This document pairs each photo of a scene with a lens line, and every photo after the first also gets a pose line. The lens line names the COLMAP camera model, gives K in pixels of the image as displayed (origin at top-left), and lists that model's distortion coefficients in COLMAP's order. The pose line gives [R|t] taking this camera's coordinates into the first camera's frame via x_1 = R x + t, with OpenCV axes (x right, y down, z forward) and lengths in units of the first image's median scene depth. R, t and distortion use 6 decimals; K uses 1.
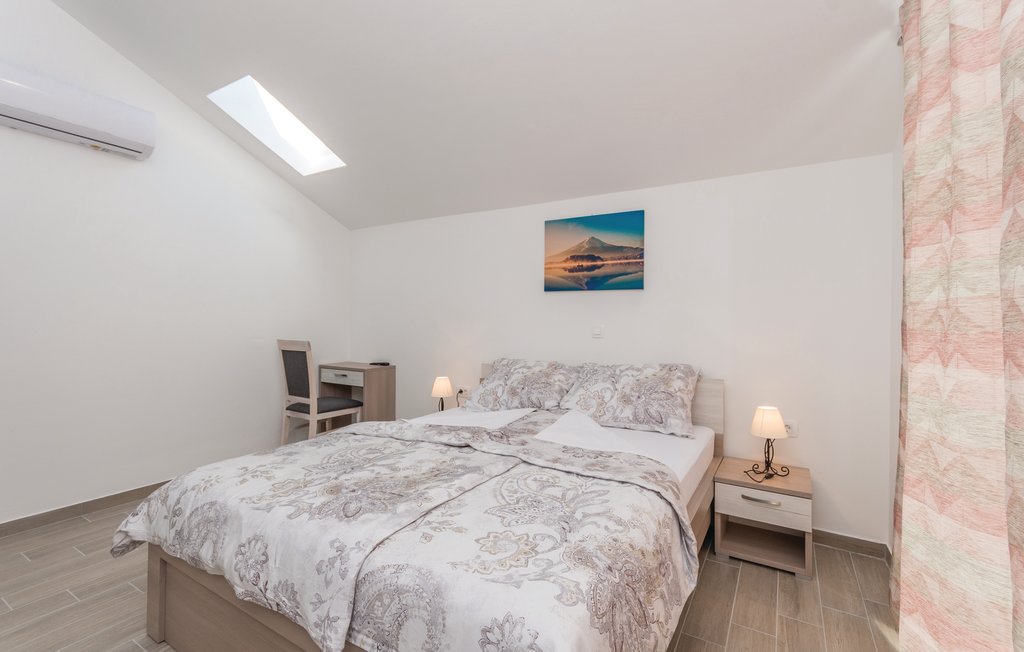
lens RADIAL K [[454.7, 0, 513.8], [0, 454.7, 328.5], [0, 0, 1]] dist [0.003809, 0.001751]
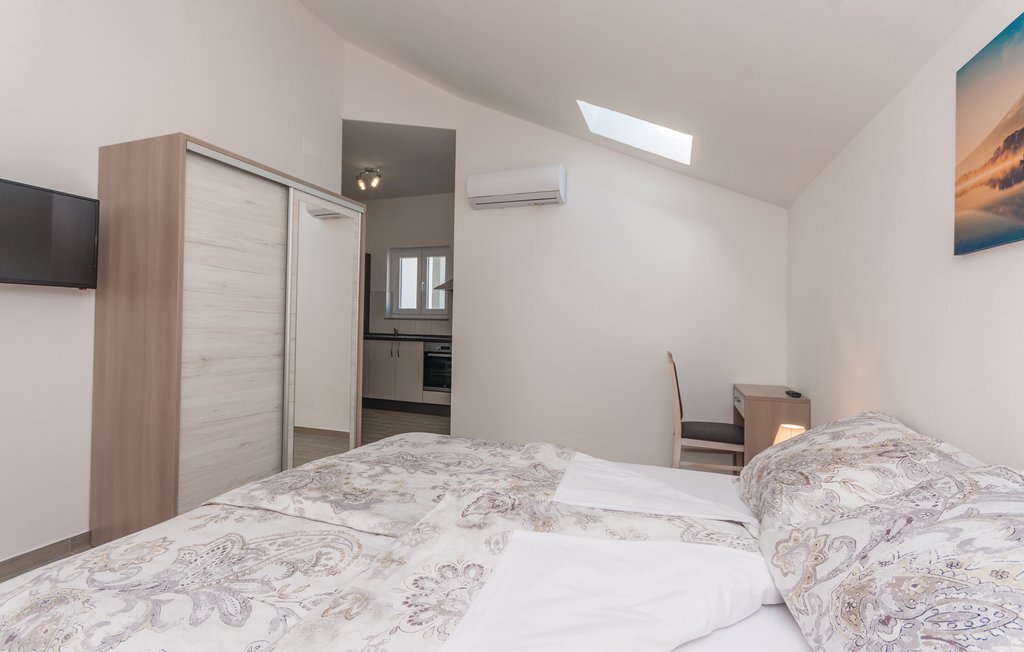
lens RADIAL K [[454.7, 0, 512.0], [0, 454.7, 324.6], [0, 0, 1]] dist [0.003809, 0.001751]
pose [[0.179902, -0.000855, -0.983684, 0.754720], [-0.034298, 0.999386, -0.007142, -0.014714], [0.983086, 0.035023, 0.179762, 1.125909]]
